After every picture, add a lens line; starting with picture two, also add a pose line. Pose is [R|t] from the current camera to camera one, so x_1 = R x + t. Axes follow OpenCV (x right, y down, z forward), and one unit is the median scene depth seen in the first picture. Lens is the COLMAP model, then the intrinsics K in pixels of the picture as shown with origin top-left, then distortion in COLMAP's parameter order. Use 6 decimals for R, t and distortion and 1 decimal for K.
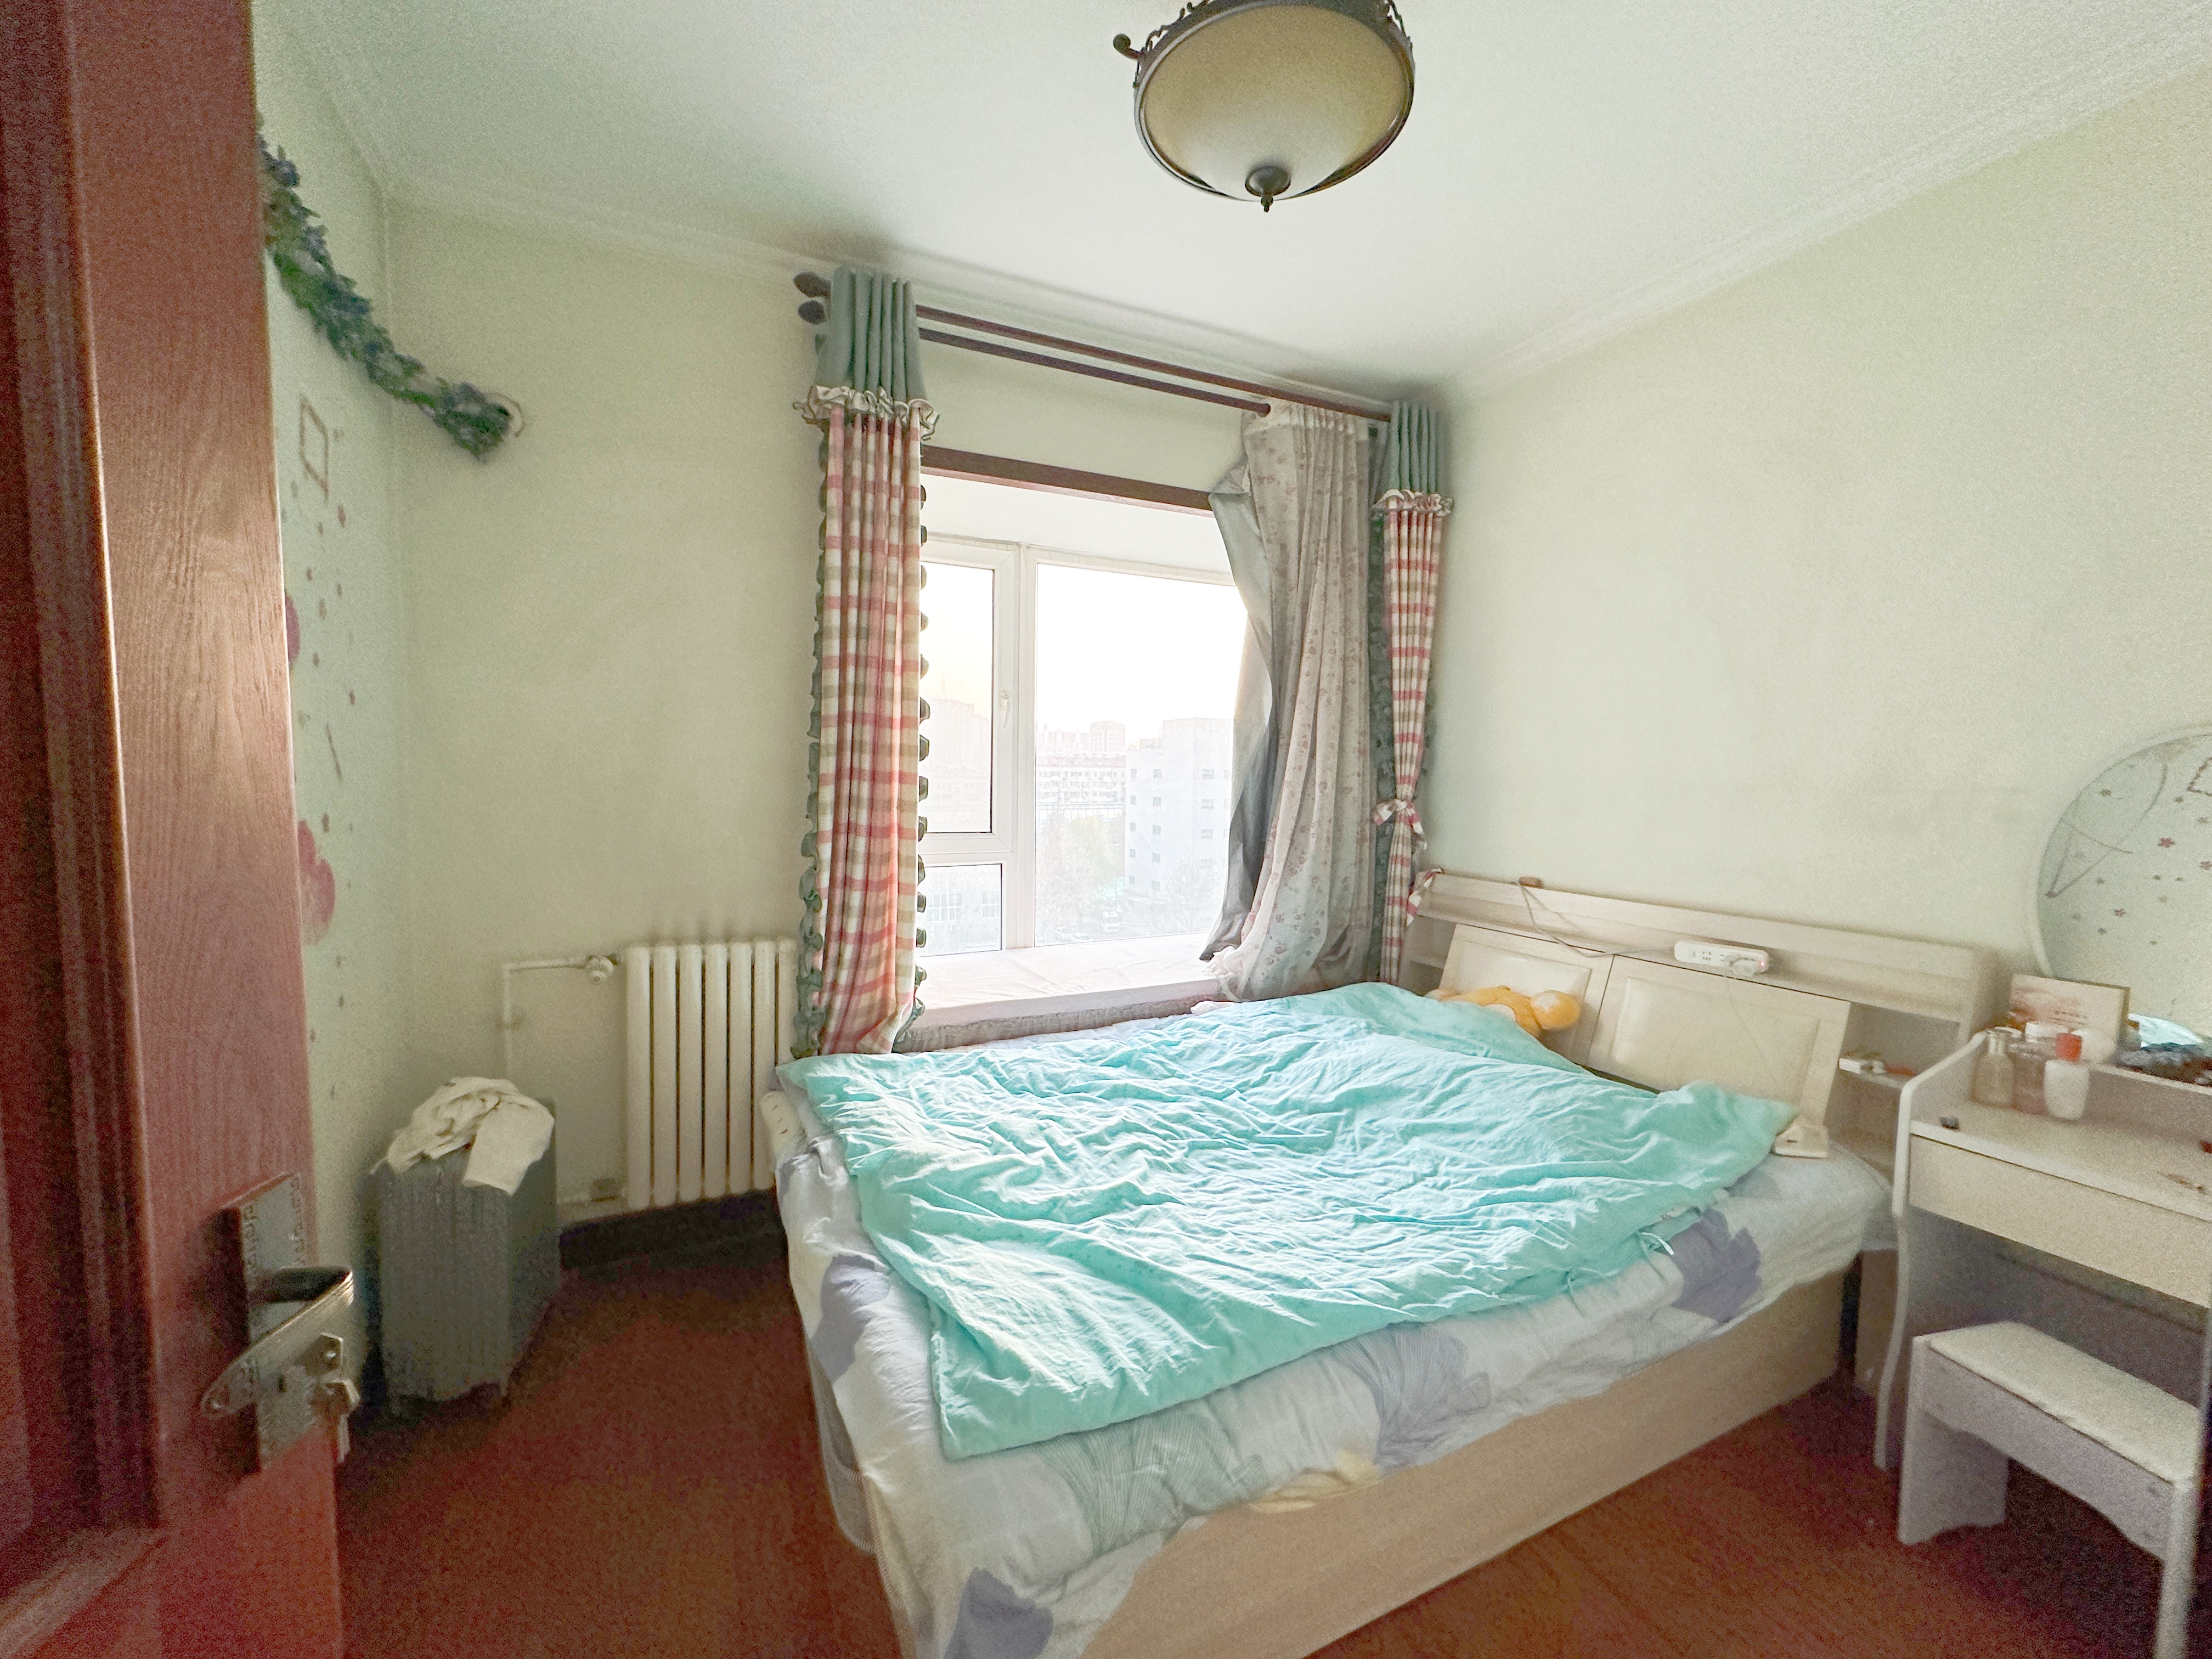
lens RADIAL K [[878.7, 0, 1107.7], [0, 878.7, 829.7], [0, 0, 1]] dist [-0.003278, 0.000106]
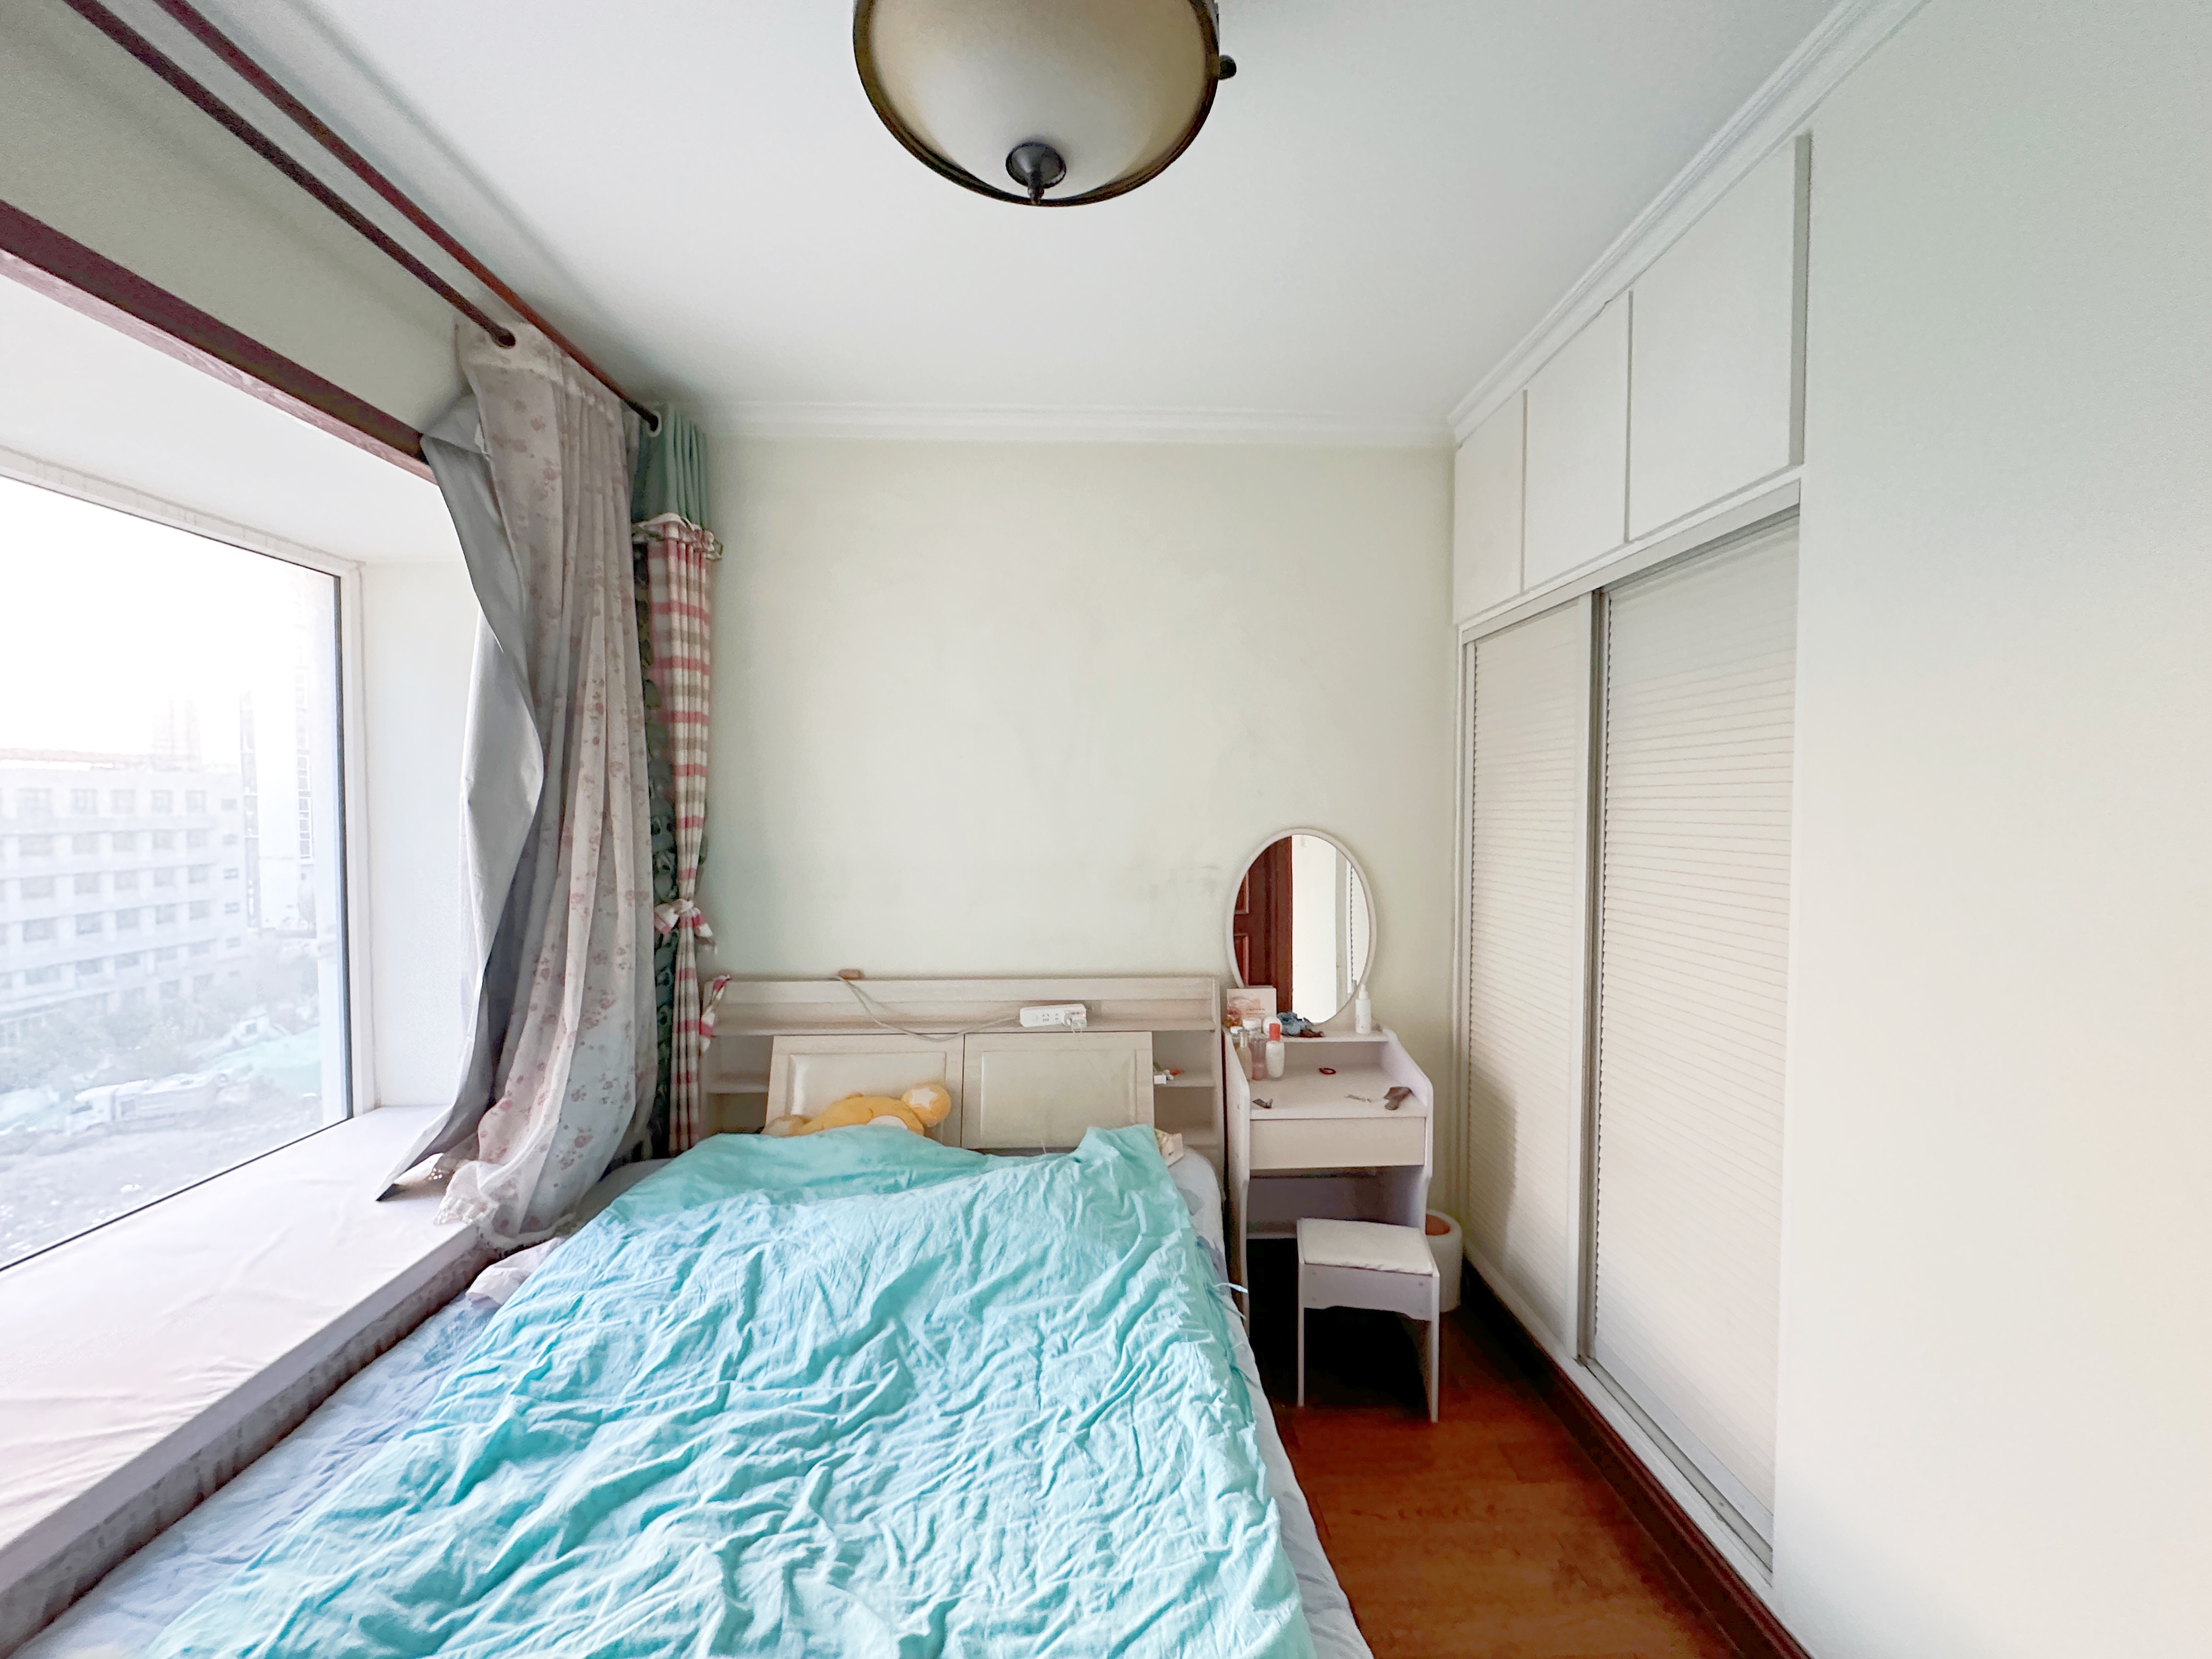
lens RADIAL K [[878.7, 0, 1105.0], [0, 878.7, 828.7], [0, 0, 1]] dist [-0.003278, 0.000106]
pose [[0.402023, -0.043091, 0.914615, -0.325406], [0.064935, 0.997719, 0.018465, -0.117403], [-0.913324, 0.051967, 0.403904, 0.428801]]
